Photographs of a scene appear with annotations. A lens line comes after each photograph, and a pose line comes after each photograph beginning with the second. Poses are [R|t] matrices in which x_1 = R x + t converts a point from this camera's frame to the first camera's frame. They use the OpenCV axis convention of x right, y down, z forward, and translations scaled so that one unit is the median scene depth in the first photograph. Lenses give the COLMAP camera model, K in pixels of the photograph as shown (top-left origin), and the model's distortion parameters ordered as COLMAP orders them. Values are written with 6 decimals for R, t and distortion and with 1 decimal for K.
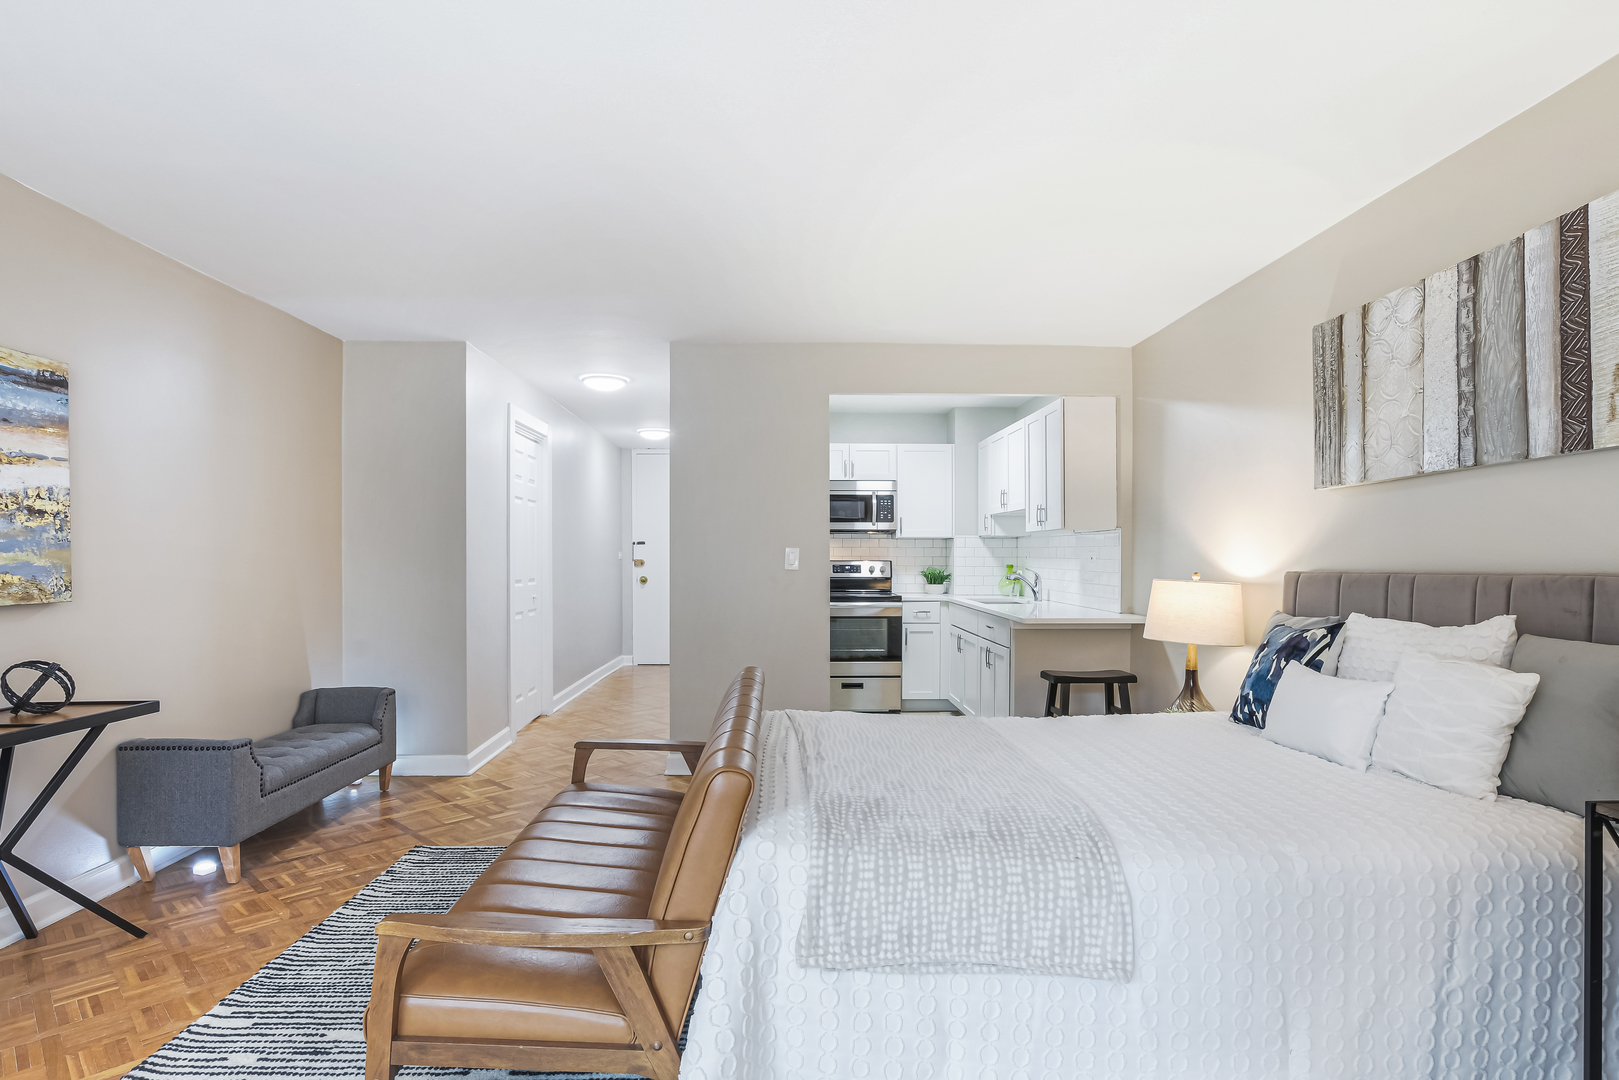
lens RADIAL K [[848.1, 0, 810.3], [0, 848.1, 554.5], [0, 0, 1]] dist [-0.002208, -0.000675]
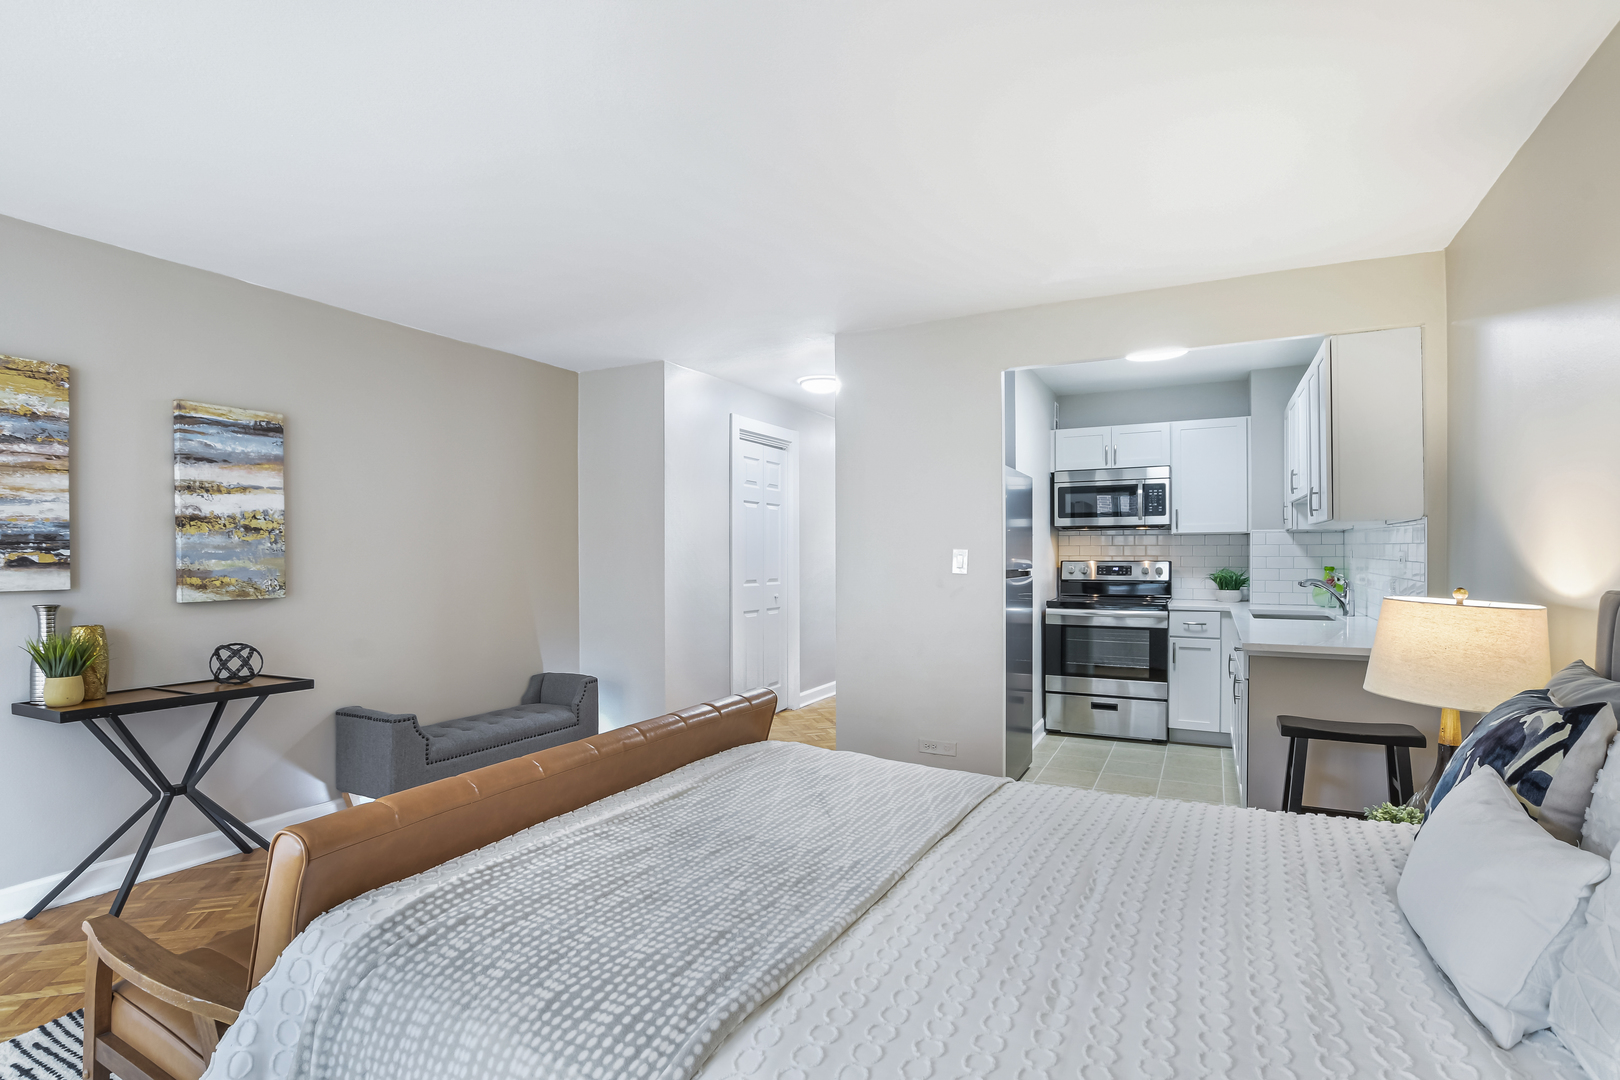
lens RADIAL K [[789.3, 0, 807.4], [0, 789.3, 554.6], [0, 0, 1]] dist [-0.019277, 0.000048]
pose [[0.870775, -0.003649, -0.491668, 0.403754], [0.005967, 0.999977, 0.003147, -0.009071], [0.491645, -0.005674, 0.870777, 0.344747]]
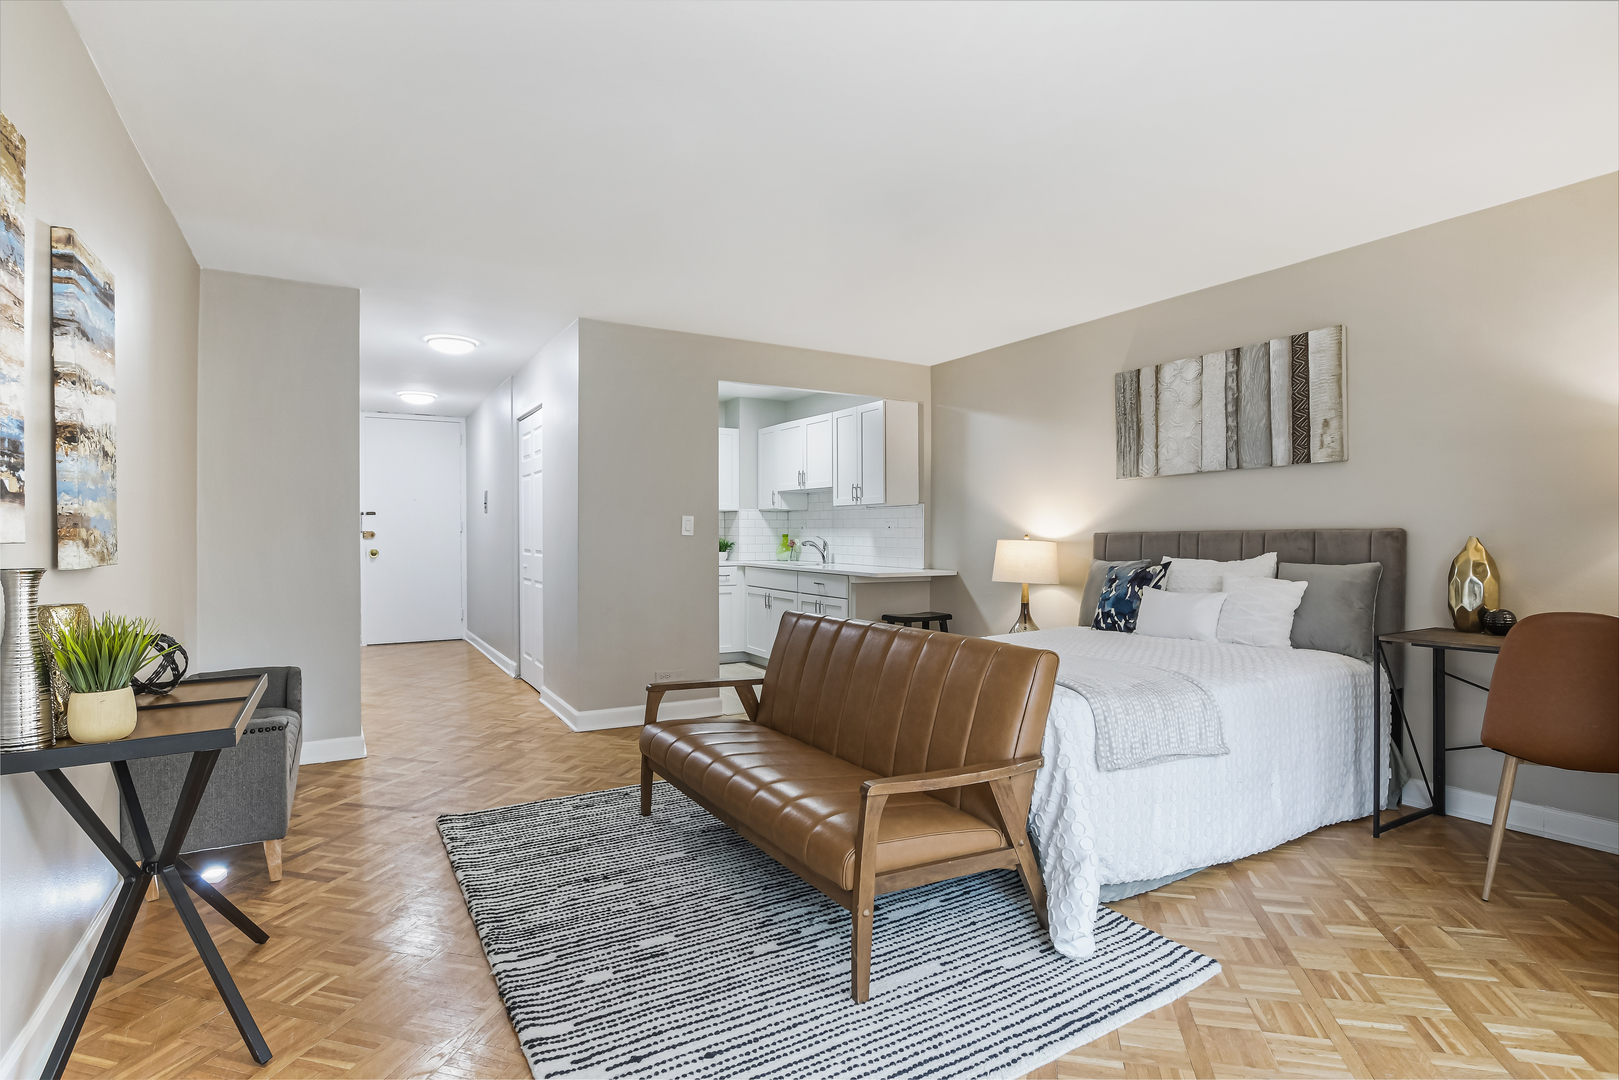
lens RADIAL K [[818.6, 0, 820.6], [0, 818.6, 532.9], [0, 0, 1]] dist [-0.002527, -0.000369]
pose [[0.871418, -0.000121, 0.490541, -0.655699], [-0.000338, 1.000000, 0.000846, 0.021797], [-0.490541, -0.000903, 0.871418, -0.037448]]
